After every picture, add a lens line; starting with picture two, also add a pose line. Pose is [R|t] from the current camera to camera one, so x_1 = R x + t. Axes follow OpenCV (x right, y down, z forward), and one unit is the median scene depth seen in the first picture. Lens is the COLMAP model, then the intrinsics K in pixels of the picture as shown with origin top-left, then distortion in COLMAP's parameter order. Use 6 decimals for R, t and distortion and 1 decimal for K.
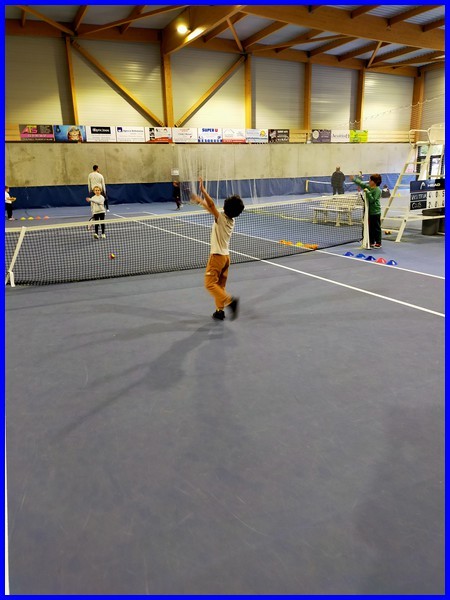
lens RADIAL K [[452.9, 0, 227.9], [0, 452.9, 312.7], [0, 0, 1]] dist [0.012664, -0.020148]
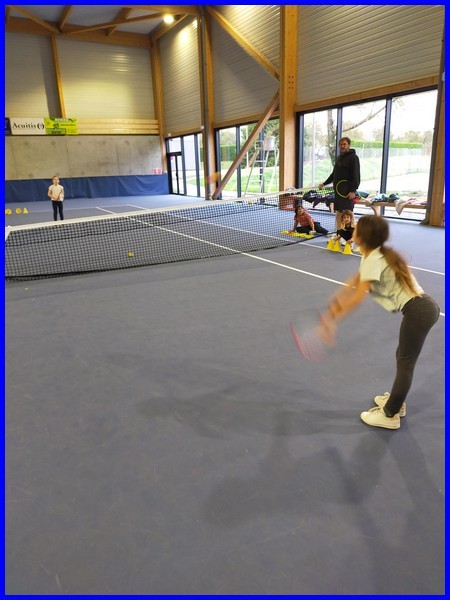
lens RADIAL K [[431.7, 0, 226.2], [0, 431.7, 295.9], [0, 0, 1]] dist [0.027052, -0.028858]
pose [[0.999998, -0.001825, 0.000939, 0.620210], [0.001835, 0.999939, -0.010893, -0.115289], [-0.000919, 0.010895, 0.999940, 0.326694]]
